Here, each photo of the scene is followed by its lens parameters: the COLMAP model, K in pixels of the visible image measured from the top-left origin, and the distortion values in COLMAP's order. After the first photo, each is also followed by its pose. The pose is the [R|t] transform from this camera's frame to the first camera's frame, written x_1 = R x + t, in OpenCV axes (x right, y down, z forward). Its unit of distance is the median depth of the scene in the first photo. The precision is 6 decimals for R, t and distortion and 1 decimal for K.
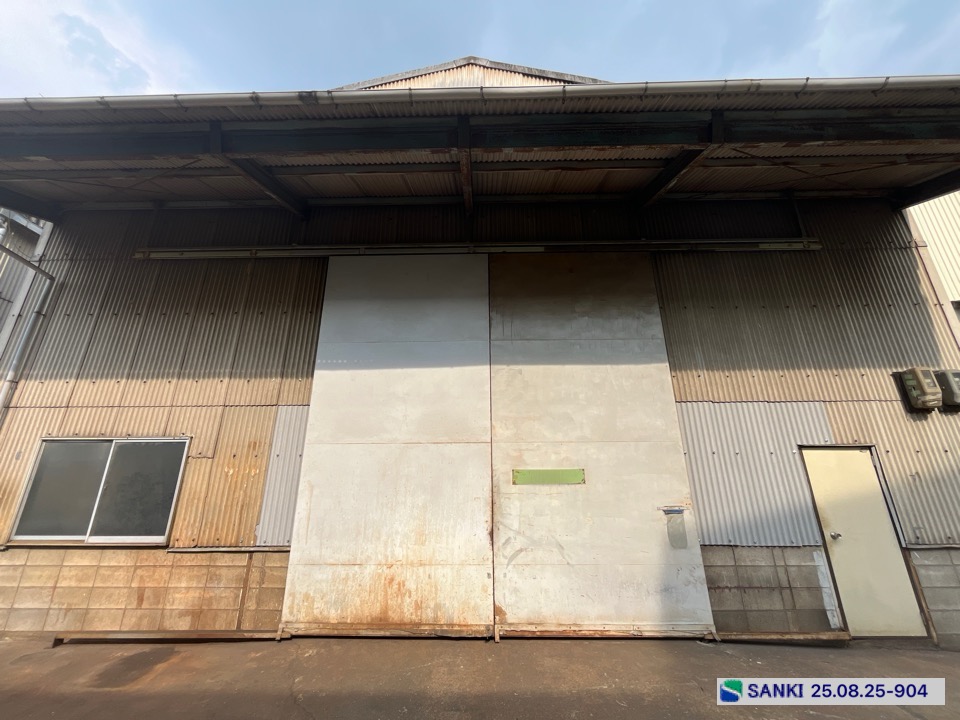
lens RADIAL K [[390.2, 0, 476.9], [0, 390.2, 360.5], [0, 0, 1]] dist [-0.002440, 0.000130]
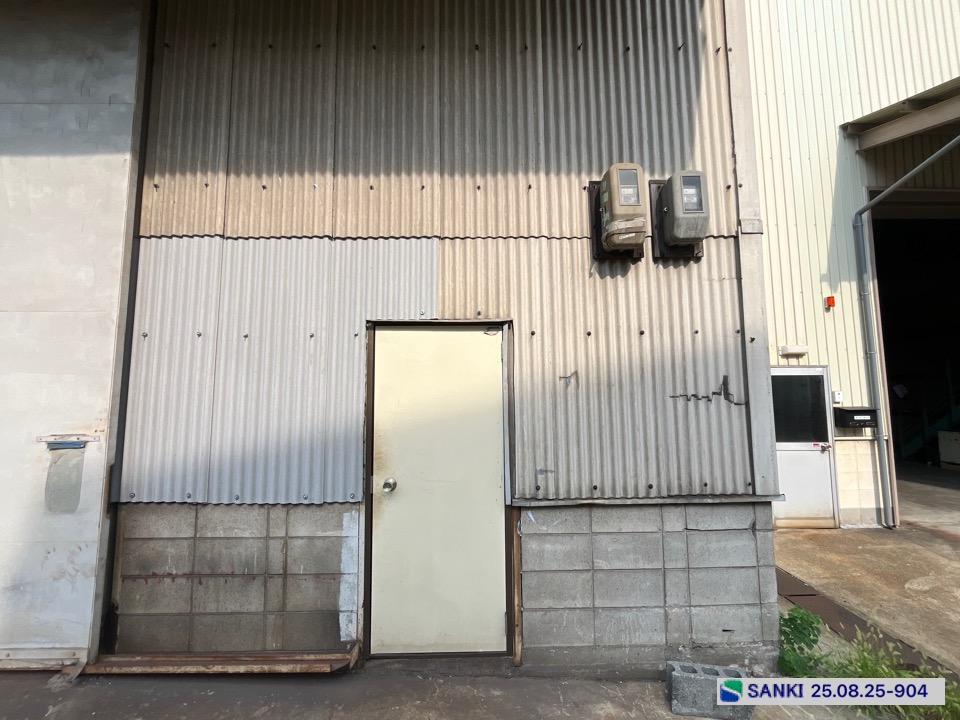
lens RADIAL K [[390.2, 0, 476.9], [0, 390.2, 360.5], [0, 0, 1]] dist [-0.002440, 0.000130]
pose [[0.999422, 0.000488, 0.033996, 0.950756], [-0.008489, 0.971811, 0.235607, 0.145043], [-0.032923, -0.235759, 0.971254, 0.478821]]
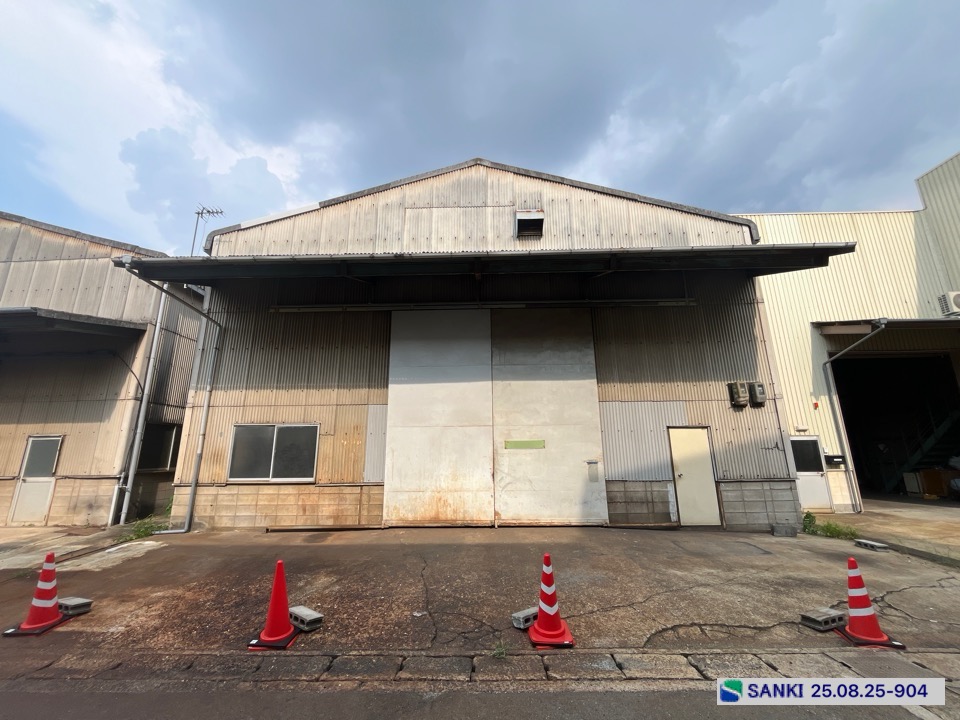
lens RADIAL K [[390.2, 0, 476.9], [0, 390.2, 360.5], [0, 0, 1]] dist [-0.002440, 0.000130]
pose [[0.999980, -0.006223, -0.001047, -0.031491], [0.006290, 0.996252, 0.086274, -0.235623], [0.000507, -0.086279, 0.996271, -0.731100]]
